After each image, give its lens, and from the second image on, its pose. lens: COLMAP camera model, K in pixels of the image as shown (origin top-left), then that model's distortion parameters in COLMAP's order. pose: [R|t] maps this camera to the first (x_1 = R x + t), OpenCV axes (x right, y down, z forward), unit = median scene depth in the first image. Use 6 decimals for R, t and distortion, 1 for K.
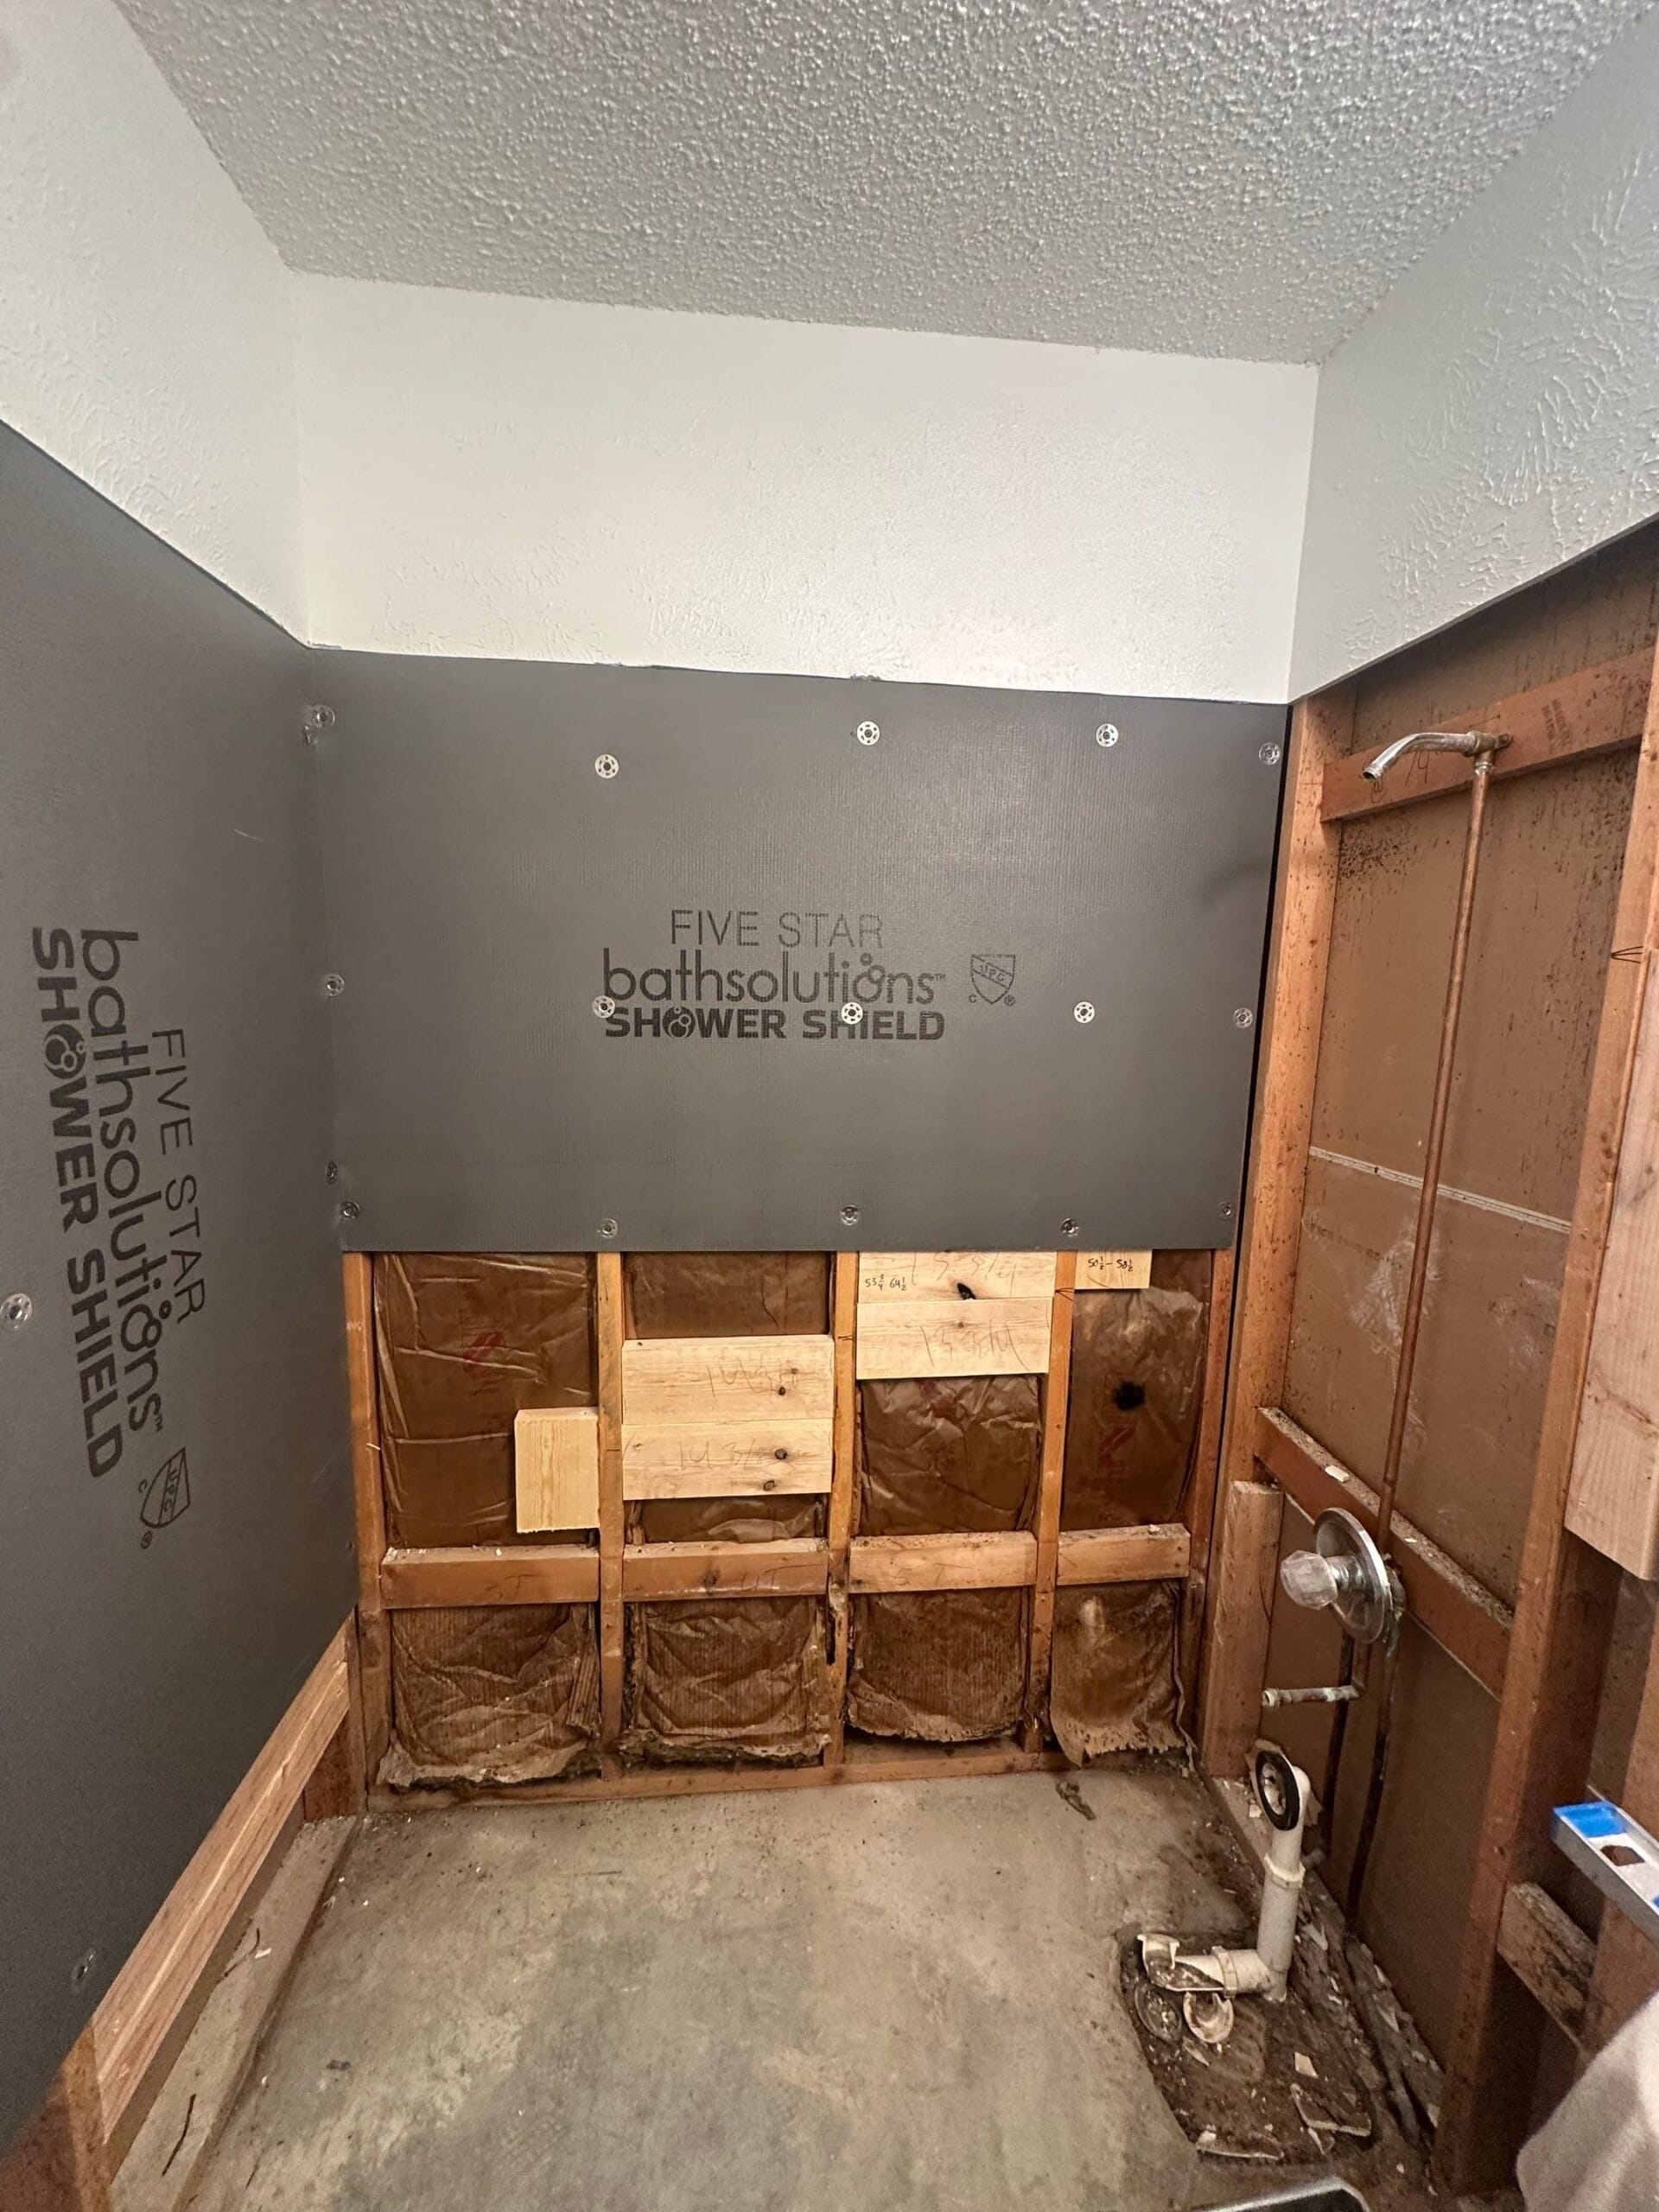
lens RADIAL K [[868.1, 0, 828.6], [0, 868.1, 1102.6], [0, 0, 1]] dist [-0.005616, 0.000267]
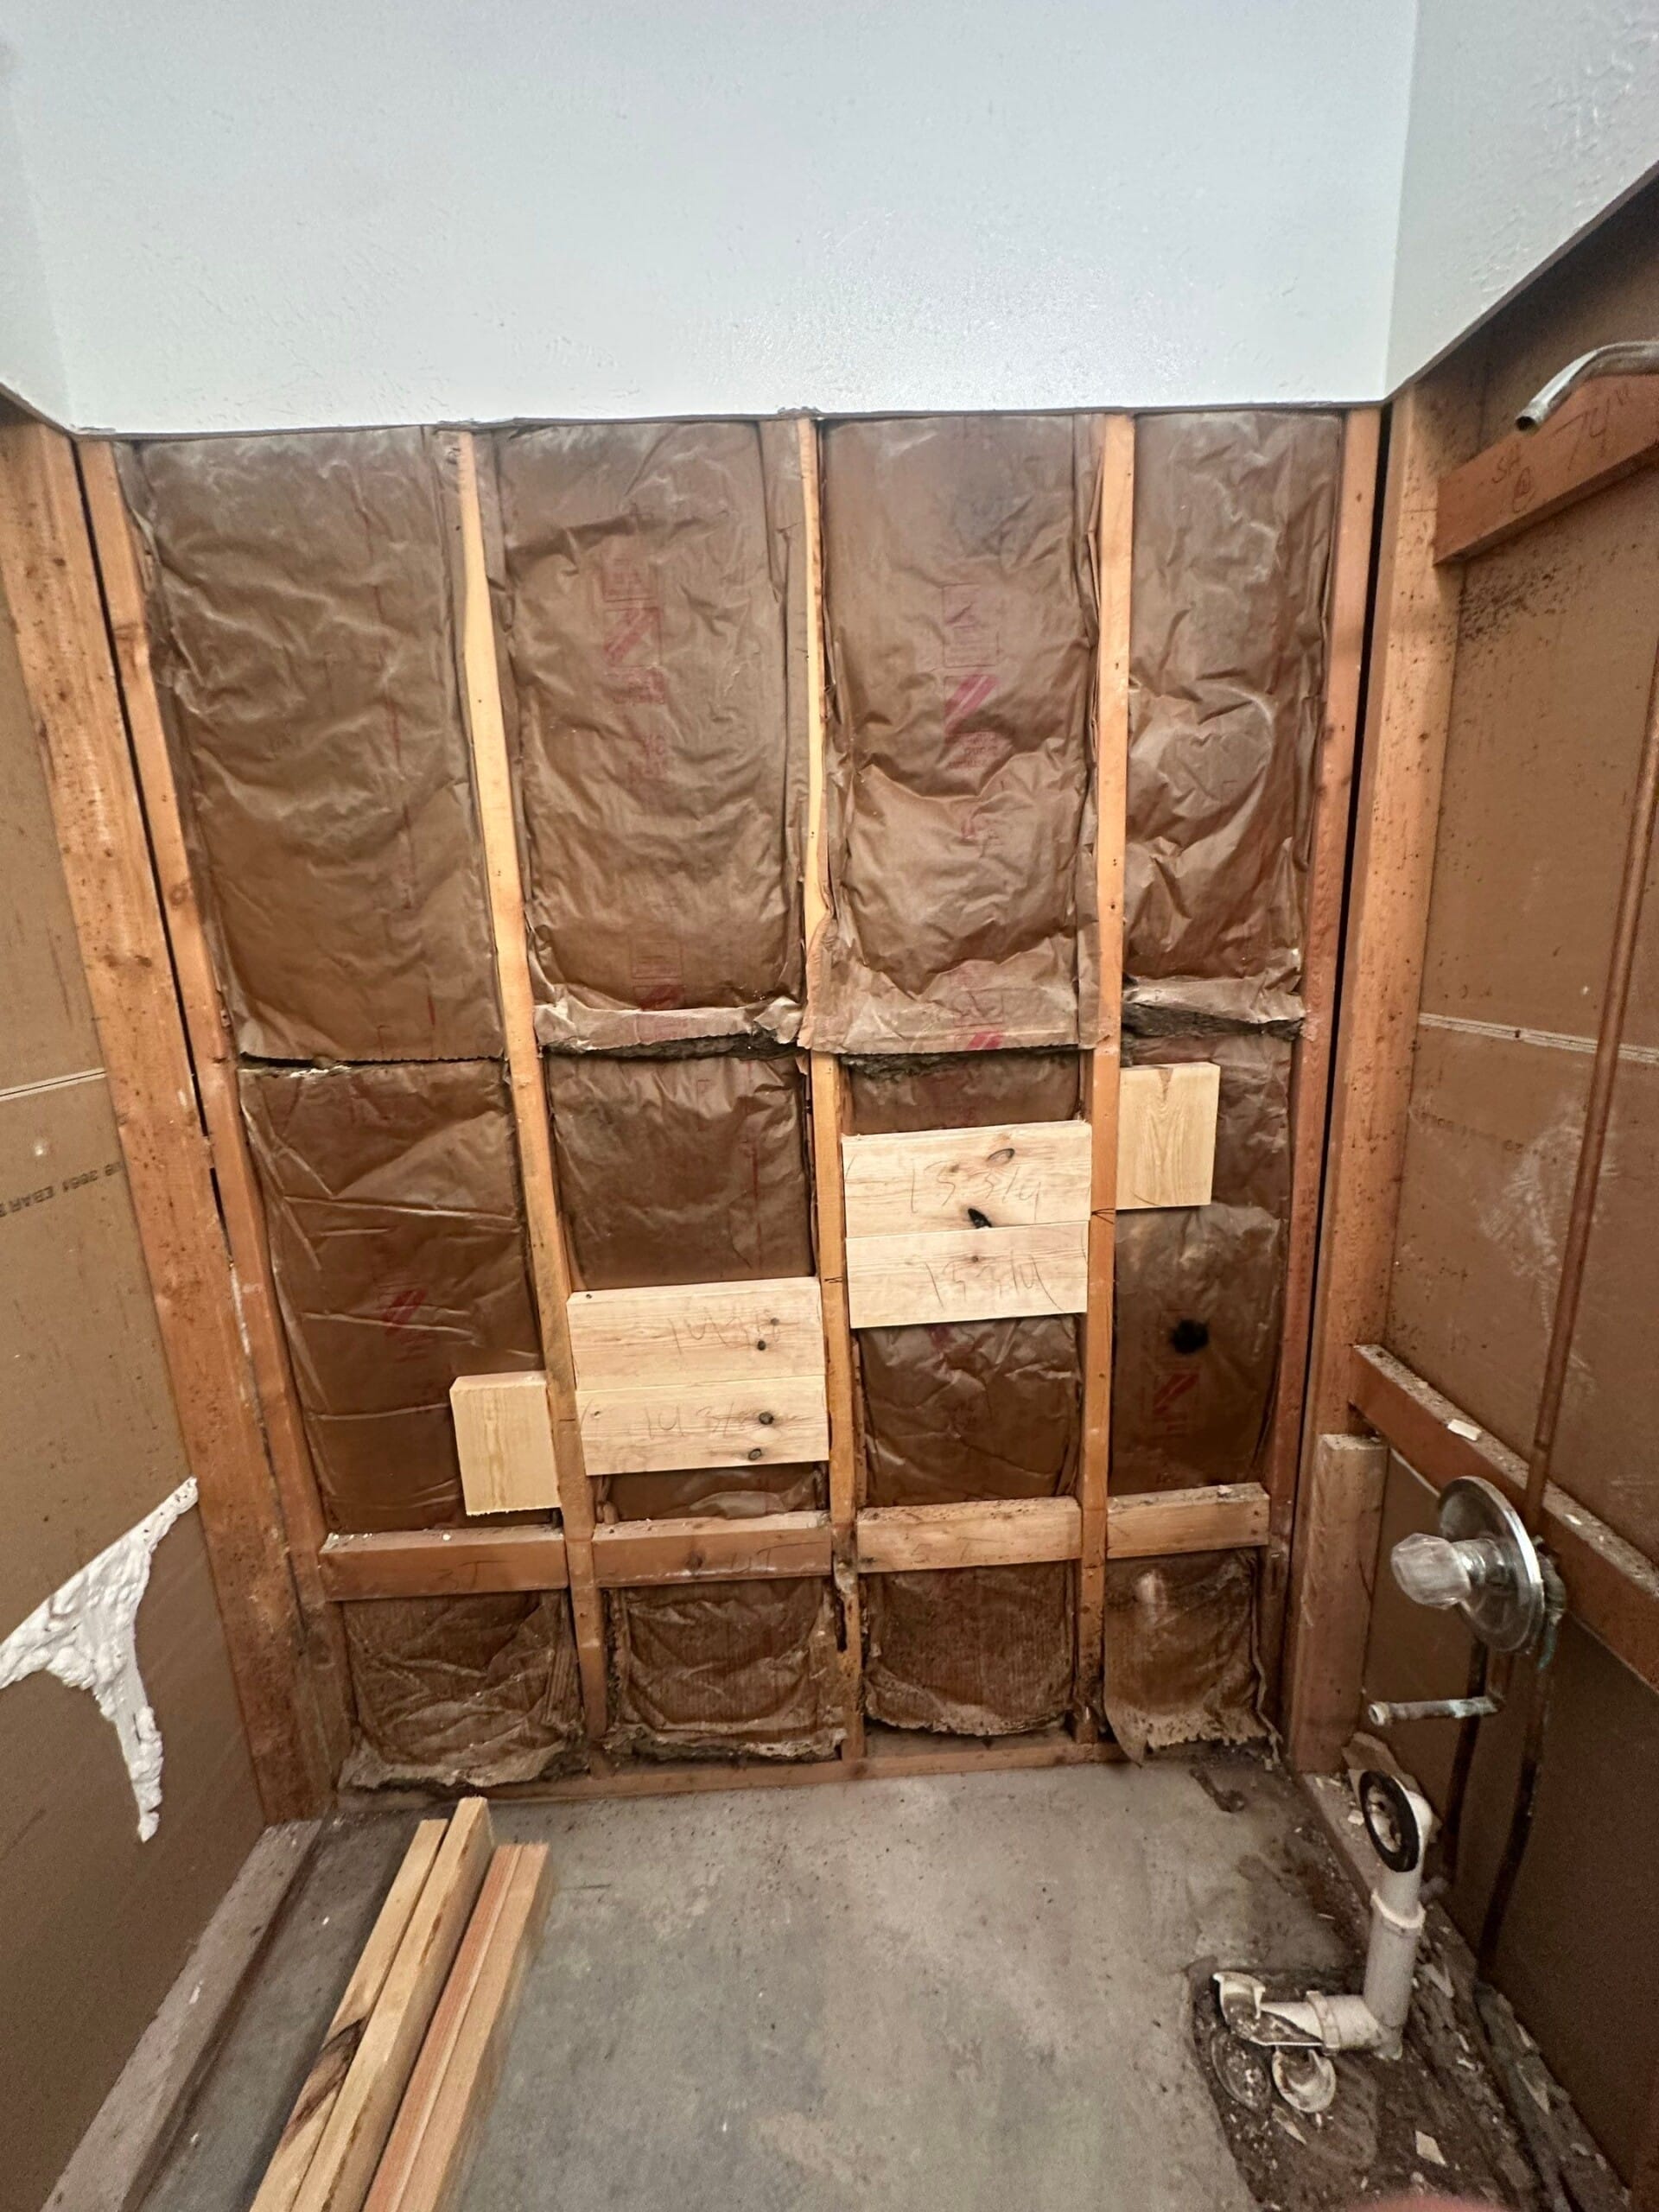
lens RADIAL K [[868.1, 0, 828.1], [0, 868.1, 1102.4], [0, 0, 1]] dist [-0.005616, 0.000267]
pose [[0.996223, -0.051726, -0.069750, 0.081741], [0.056811, 0.995713, 0.073000, 0.043396], [0.065675, -0.076687, 0.994890, 0.195270]]
